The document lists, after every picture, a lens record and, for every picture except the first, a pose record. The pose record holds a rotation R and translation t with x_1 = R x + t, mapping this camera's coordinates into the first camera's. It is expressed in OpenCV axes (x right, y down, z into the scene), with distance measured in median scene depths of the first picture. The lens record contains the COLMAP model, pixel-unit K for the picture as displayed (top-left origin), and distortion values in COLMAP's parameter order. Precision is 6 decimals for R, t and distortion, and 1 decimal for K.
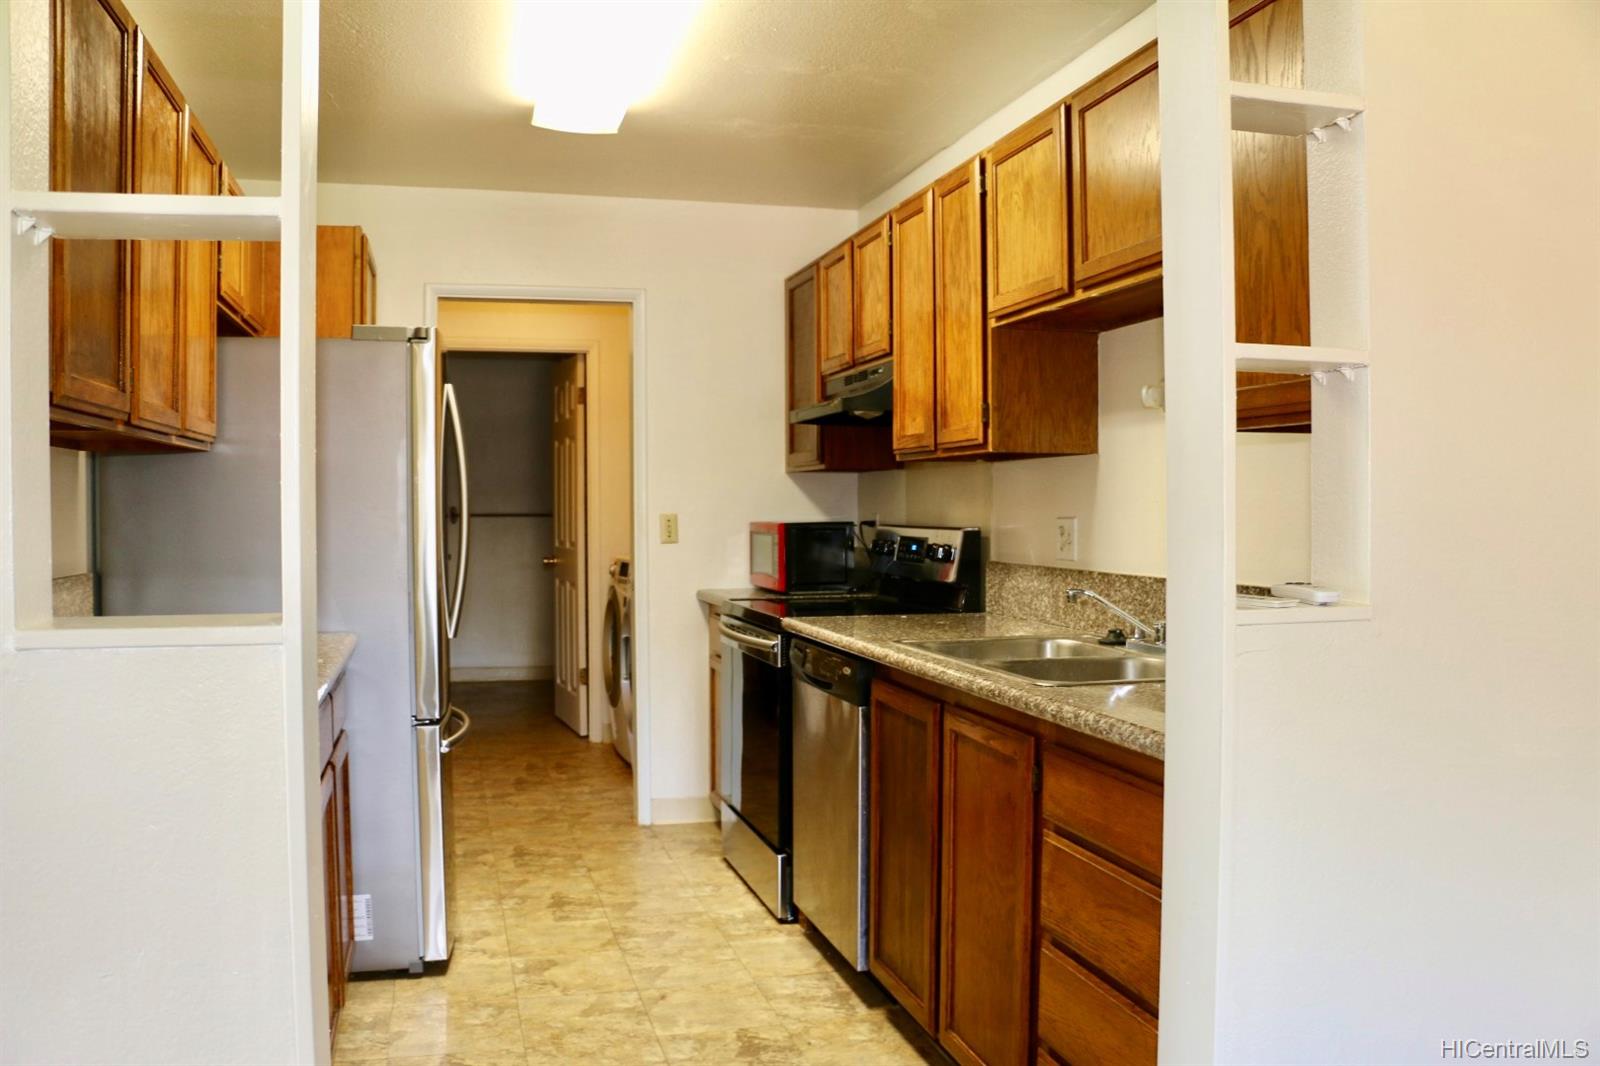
lens RADIAL K [[1328.9, 0, 805.5], [0, 1328.9, 535.1], [0, 0, 1]] dist [-0.165727, 0.159241]
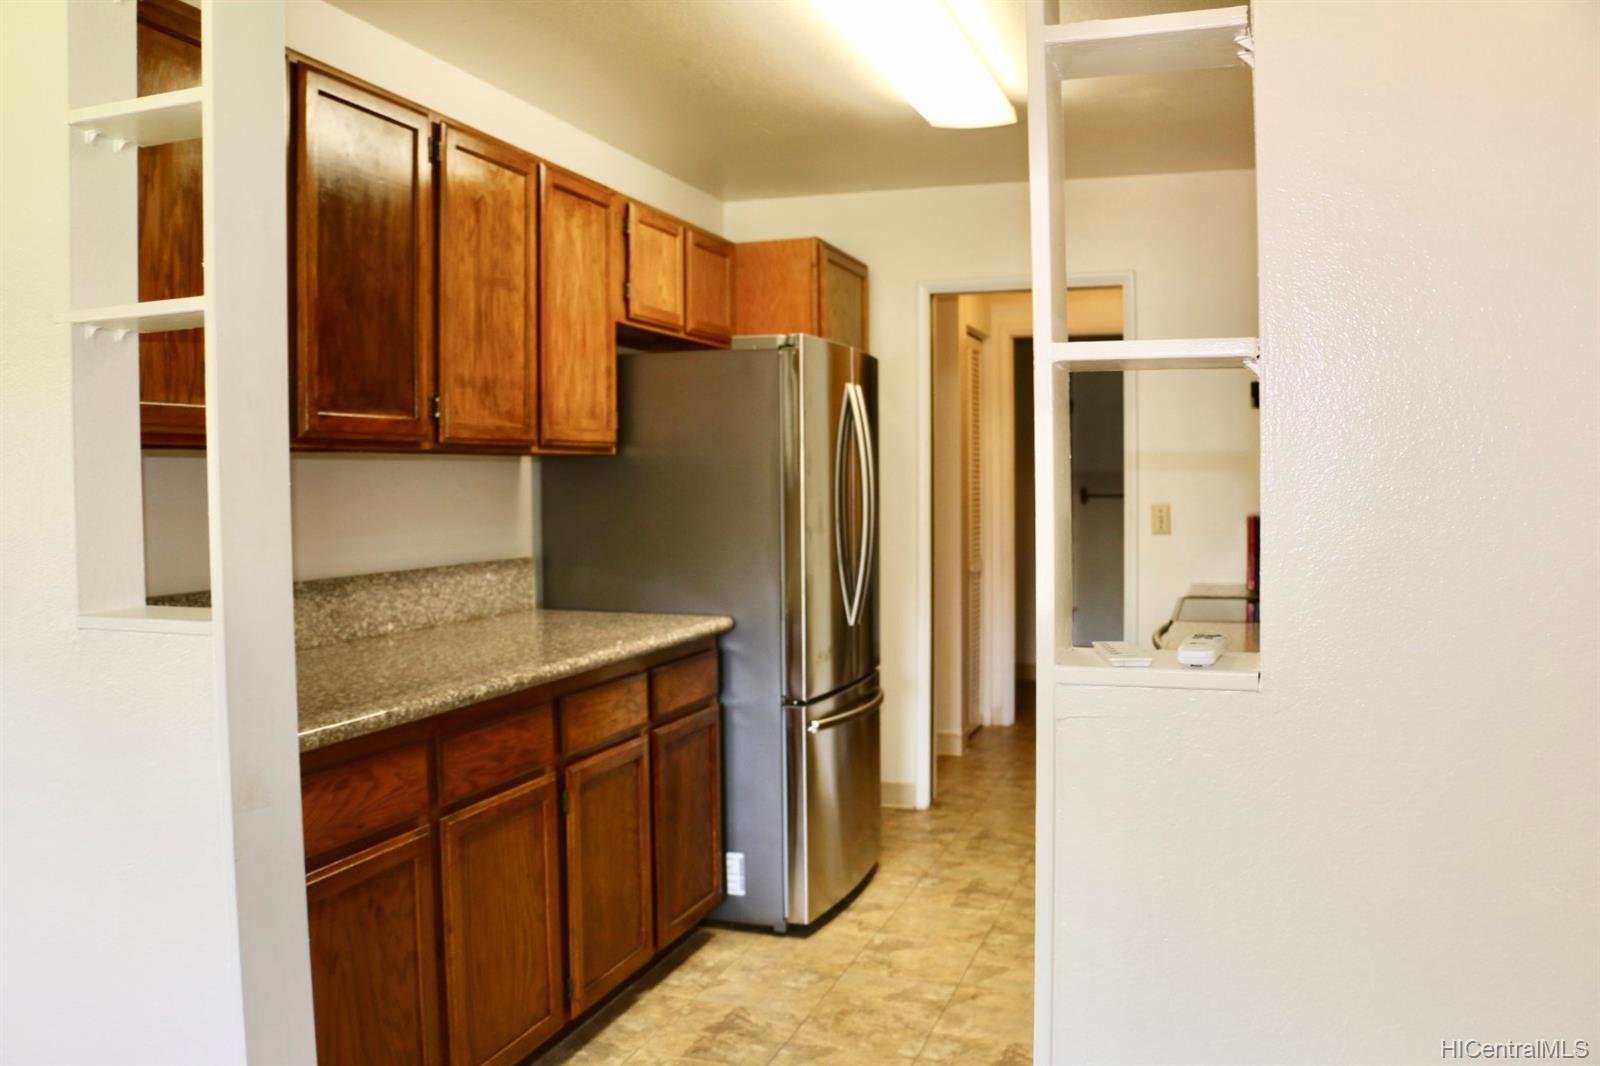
lens RADIAL K [[1328.9, 0, 805.5], [0, 1328.9, 535.1], [0, 0, 1]] dist [-0.165727, 0.159241]
pose [[0.826581, 0.019475, -0.562481, 0.330423], [-0.007313, 0.999688, 0.023866, -0.021359], [0.562771, -0.015614, 0.826466, 0.105907]]
